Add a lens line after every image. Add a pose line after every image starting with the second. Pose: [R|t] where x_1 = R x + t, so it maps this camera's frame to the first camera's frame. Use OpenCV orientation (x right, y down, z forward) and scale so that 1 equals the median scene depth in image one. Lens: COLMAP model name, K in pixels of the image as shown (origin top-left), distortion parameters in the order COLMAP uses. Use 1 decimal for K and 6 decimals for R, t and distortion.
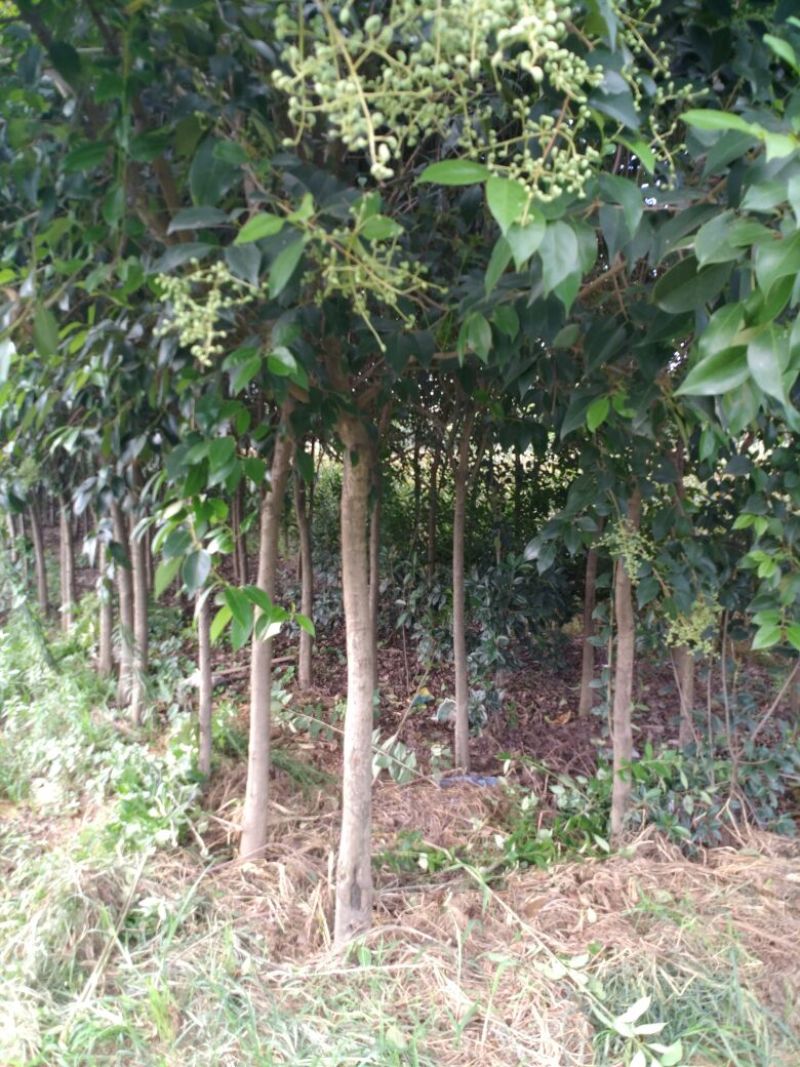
lens RADIAL K [[782.9, 0, 402.0], [0, 782.9, 527.4], [0, 0, 1]] dist [0.005495, -0.000765]
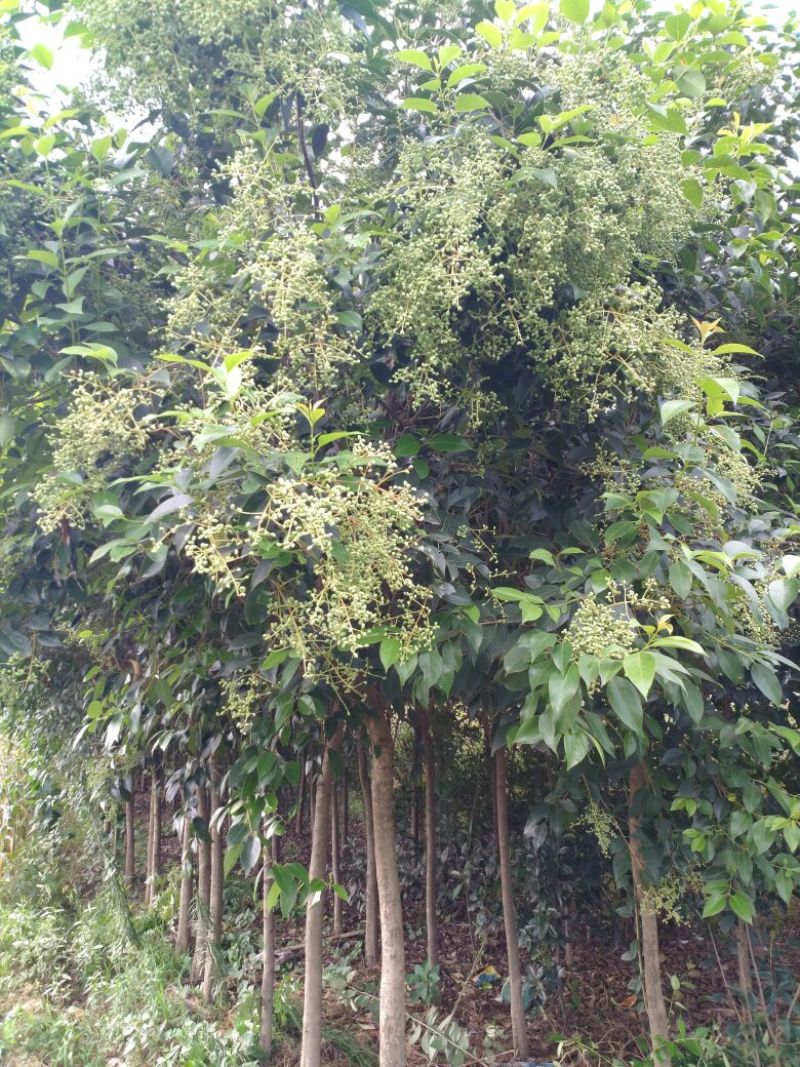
lens RADIAL K [[791.2, 0, 400.0], [0, 791.2, 533.5], [0, 0, 1]] dist [0.004349, -0.005661]
pose [[0.992828, -0.052546, -0.107385, 0.062020], [0.017765, 0.953101, -0.302131, -0.018919], [0.118225, 0.298056, 0.947199, -0.153320]]
